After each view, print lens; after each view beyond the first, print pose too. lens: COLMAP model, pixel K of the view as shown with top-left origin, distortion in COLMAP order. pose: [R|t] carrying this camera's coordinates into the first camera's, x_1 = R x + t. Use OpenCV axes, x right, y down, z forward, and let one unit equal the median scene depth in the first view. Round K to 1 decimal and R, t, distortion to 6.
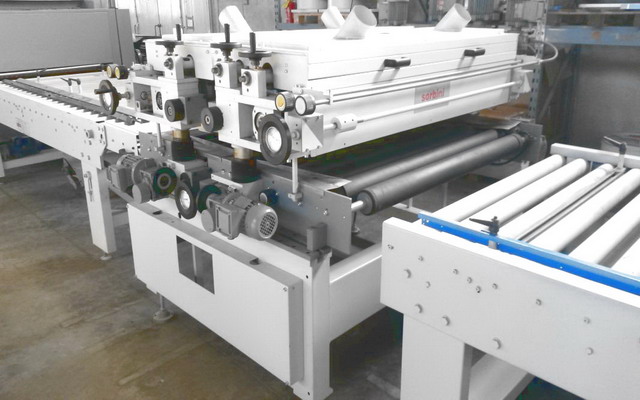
lens RADIAL K [[522.0, 0, 317.7], [0, 522.0, 176.6], [0, 0, 1]] dist [0.055750, -0.010927]
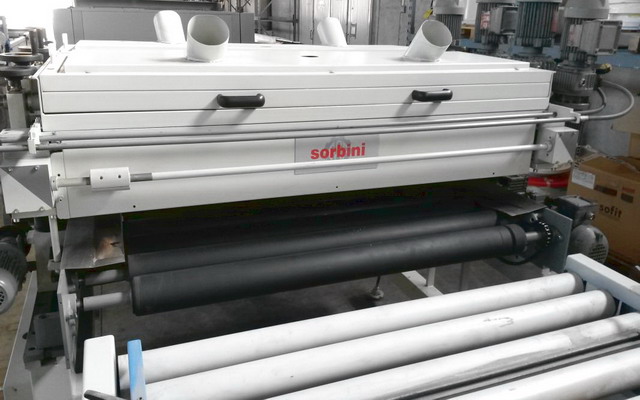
lens RADIAL K [[522.0, 0, 317.7], [0, 522.0, 176.6], [0, 0, 1]] dist [0.055750, -0.010927]
pose [[0.908729, 0.157143, -0.386675, 0.385277], [-0.162172, 0.986564, 0.019813, -0.110300], [0.384592, 0.044703, 0.922003, 0.302825]]
